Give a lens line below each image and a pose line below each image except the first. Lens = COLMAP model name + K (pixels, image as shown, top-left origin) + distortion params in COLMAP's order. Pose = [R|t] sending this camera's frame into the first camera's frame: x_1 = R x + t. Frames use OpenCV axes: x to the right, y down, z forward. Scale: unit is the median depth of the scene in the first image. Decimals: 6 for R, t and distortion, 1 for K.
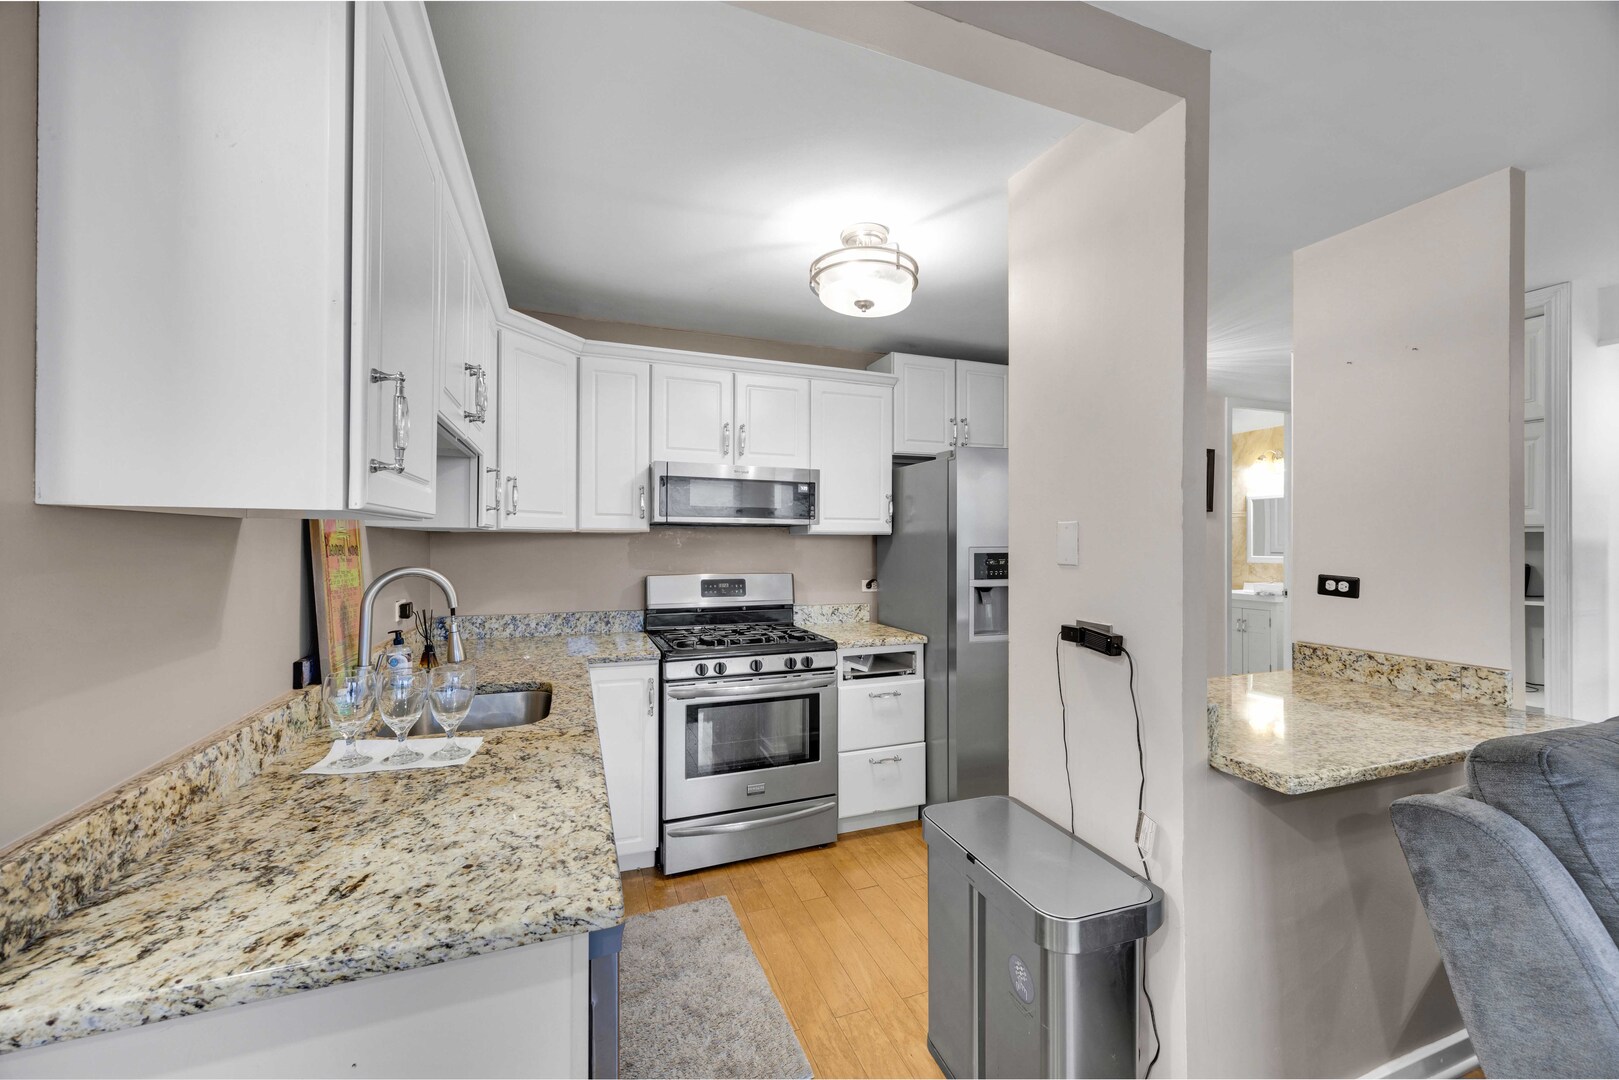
lens RADIAL K [[635.6, 0, 809.5], [0, 635.6, 540.0], [0, 0, 1]] dist [0.001473, -0.000048]
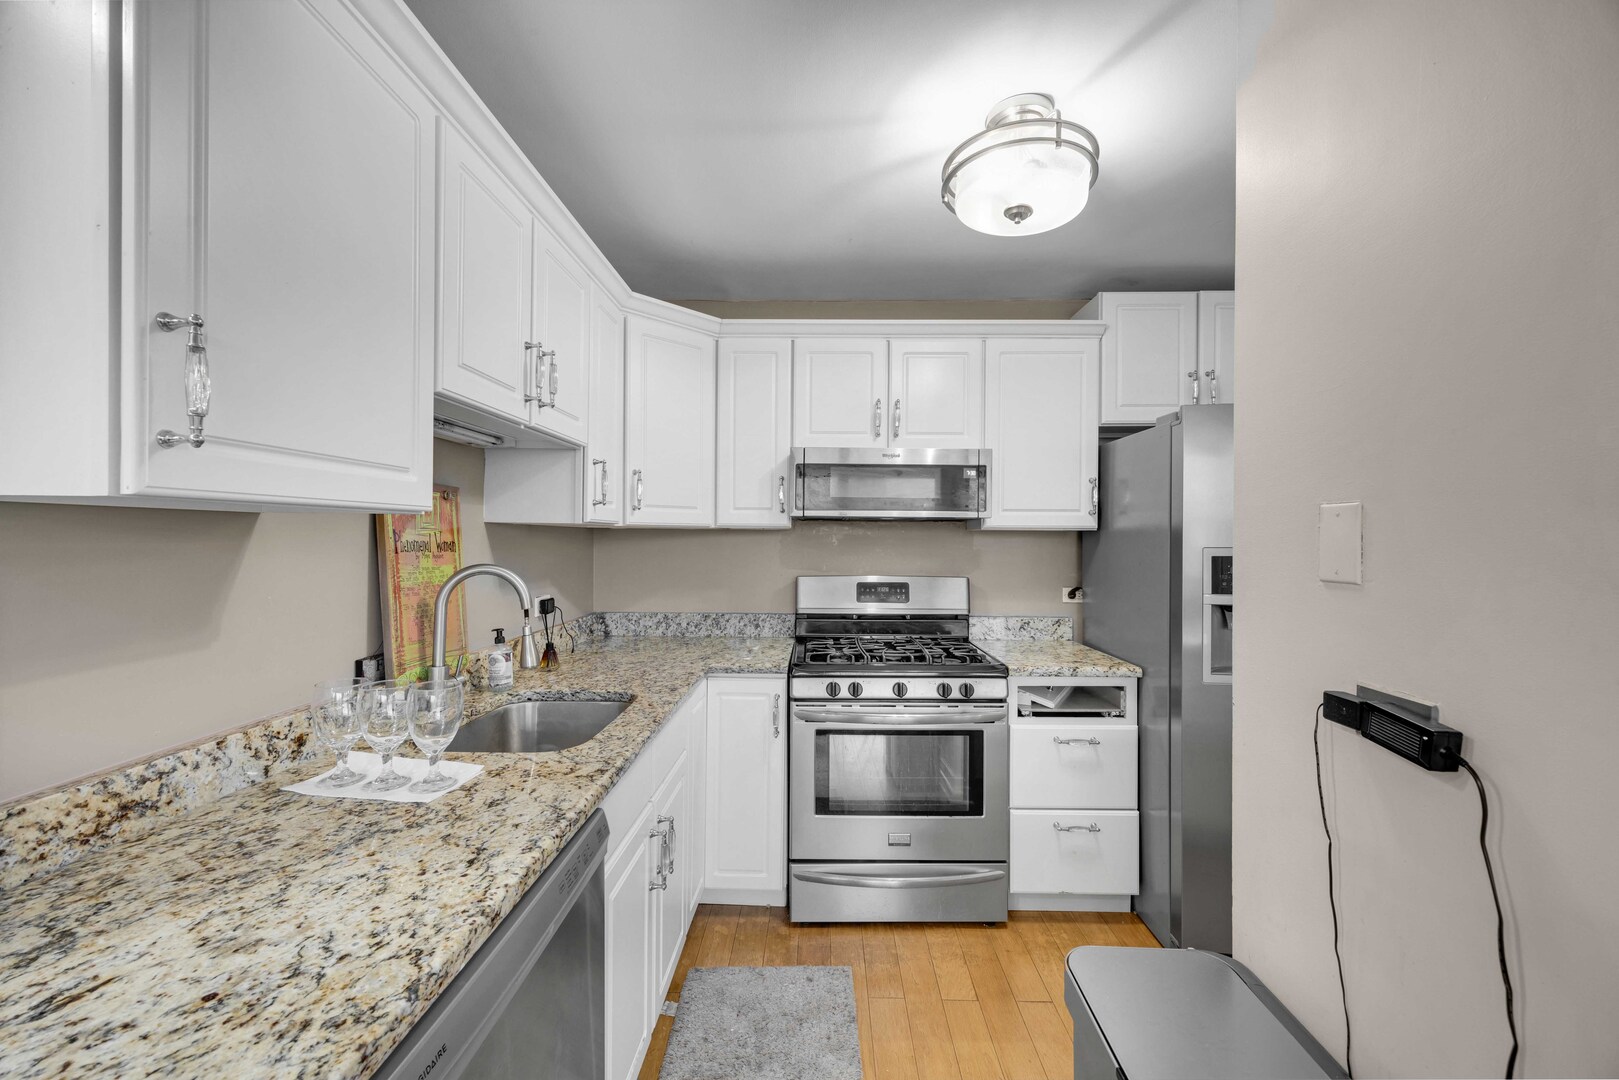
lens RADIAL K [[635.6, 0, 809.5], [0, 635.6, 540.0], [0, 0, 1]] dist [0.001473, -0.000048]
pose [[0.928846, 0.003379, -0.370451, 0.116710], [-0.001838, 0.999988, 0.004513, 0.000599], [0.370462, -0.003511, 0.928841, 0.202789]]
